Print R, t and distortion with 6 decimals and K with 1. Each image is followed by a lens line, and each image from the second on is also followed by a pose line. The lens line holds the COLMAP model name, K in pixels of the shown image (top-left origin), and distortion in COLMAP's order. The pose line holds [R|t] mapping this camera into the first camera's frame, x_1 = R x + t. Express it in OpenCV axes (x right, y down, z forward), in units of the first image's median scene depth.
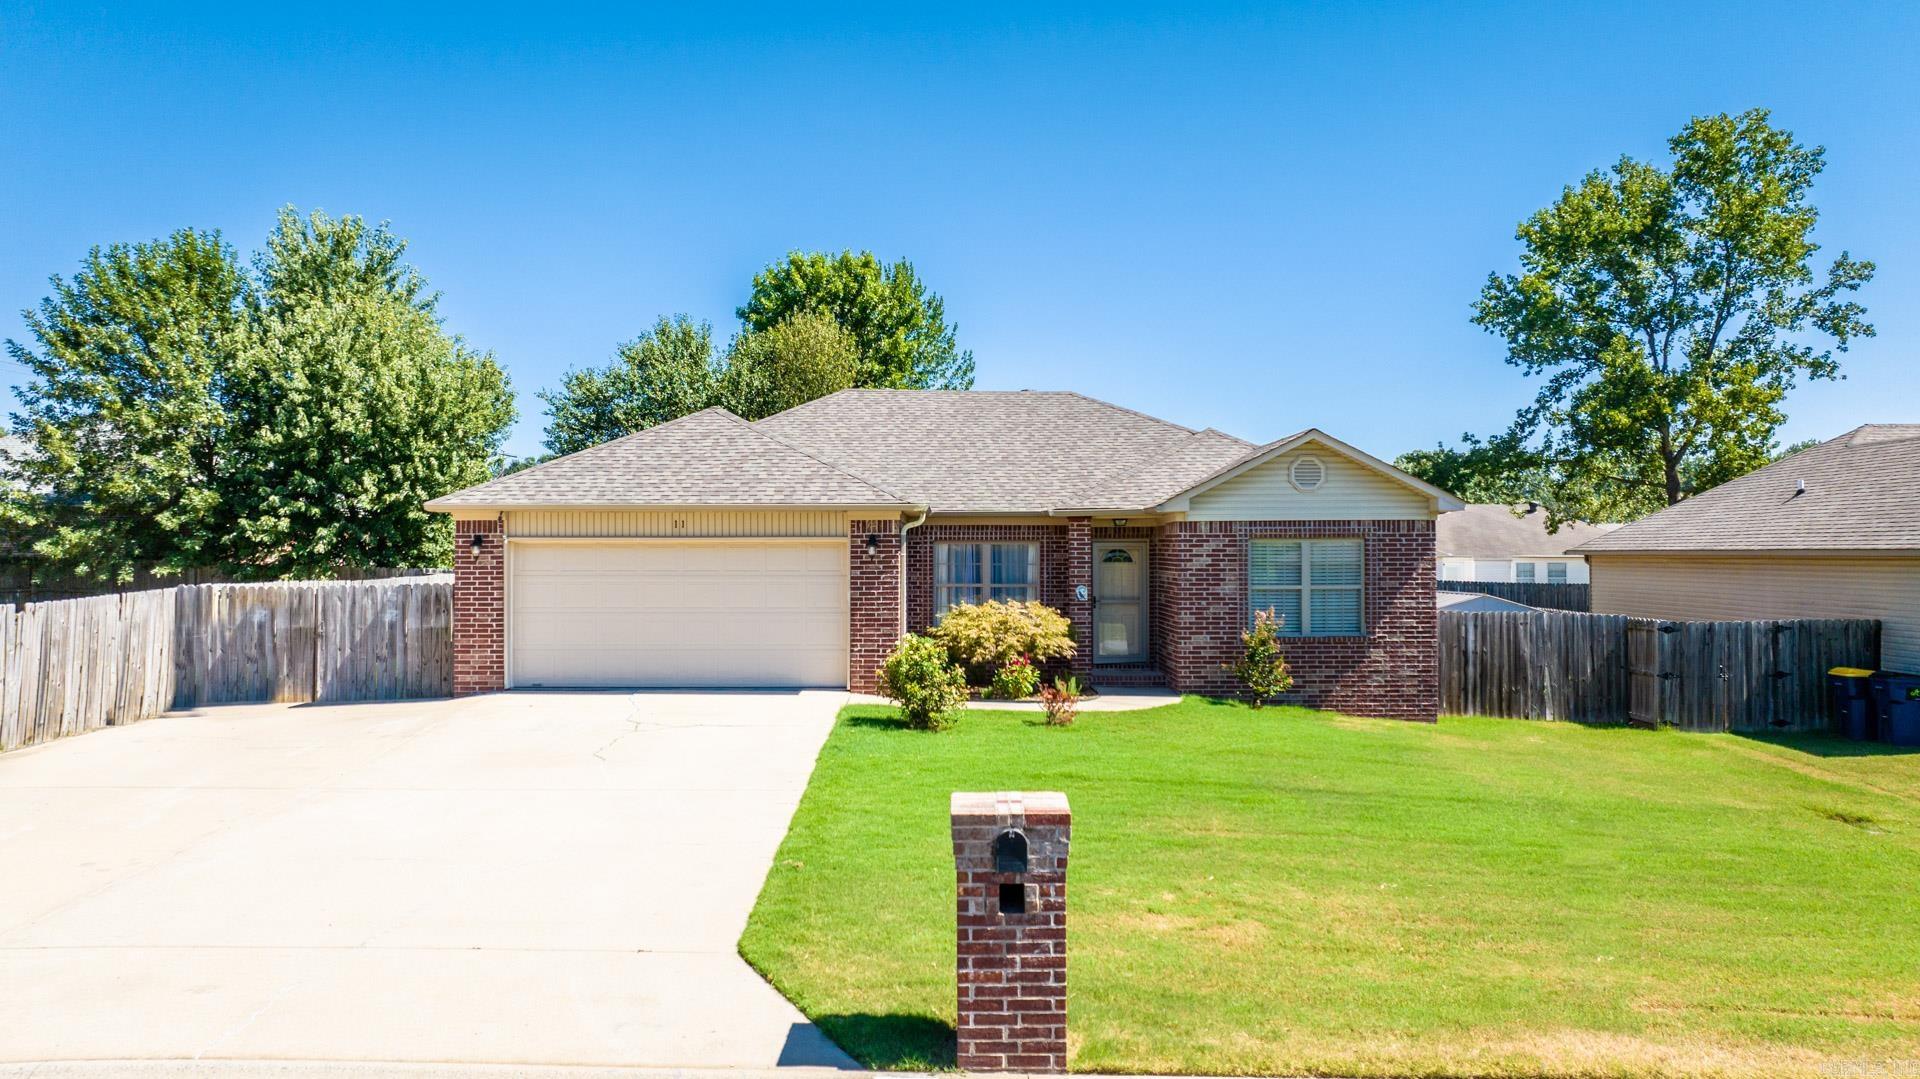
lens RADIAL K [[1360.1, 0, 960.0], [0, 1360.1, 539.5], [0, 0, 1]] dist [-0.022165, -0.003028]
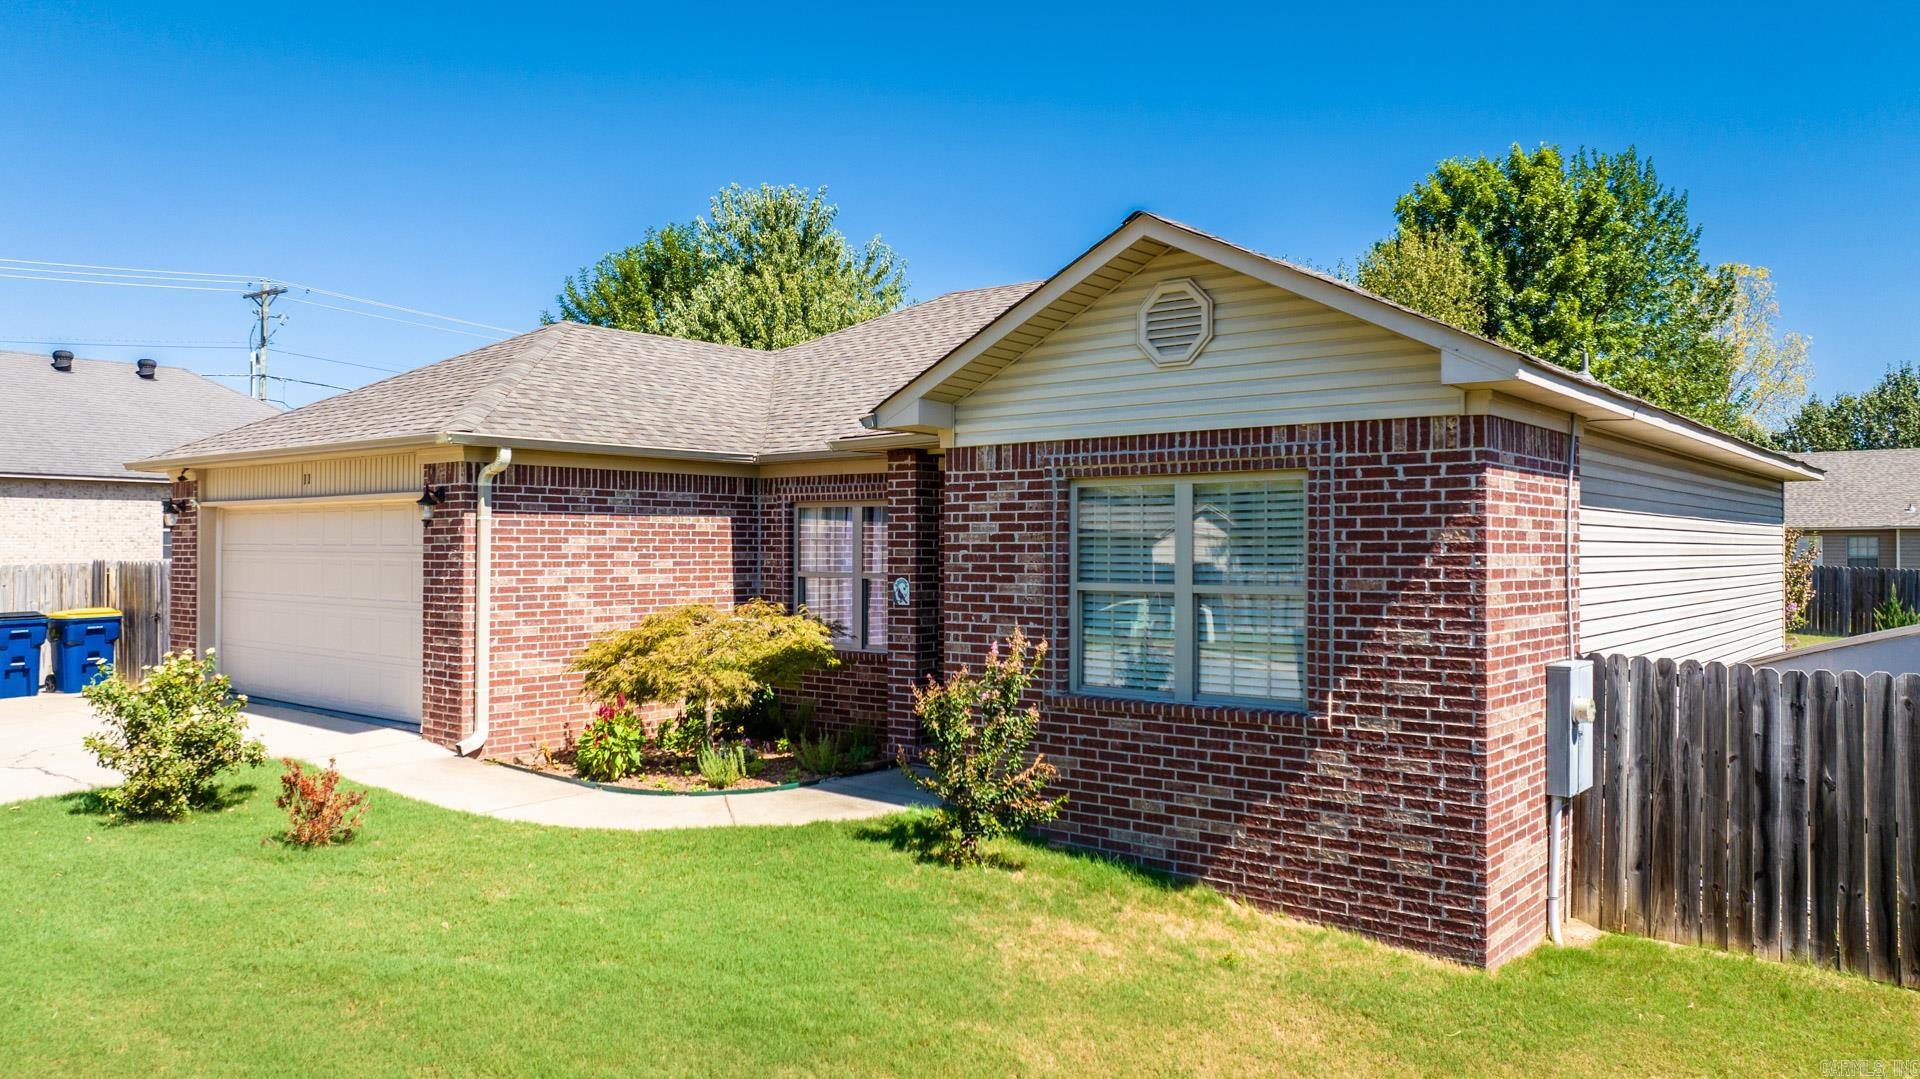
lens RADIAL K [[1360.1, 0, 960.0], [0, 1360.1, 539.5], [0, 0, 1]] dist [-0.022165, -0.003028]
pose [[0.772508, -0.000964, -0.635004, 0.474359], [0.002738, 0.999995, 0.001813, 0.018649], [0.634999, -0.003140, 0.772506, 0.626282]]
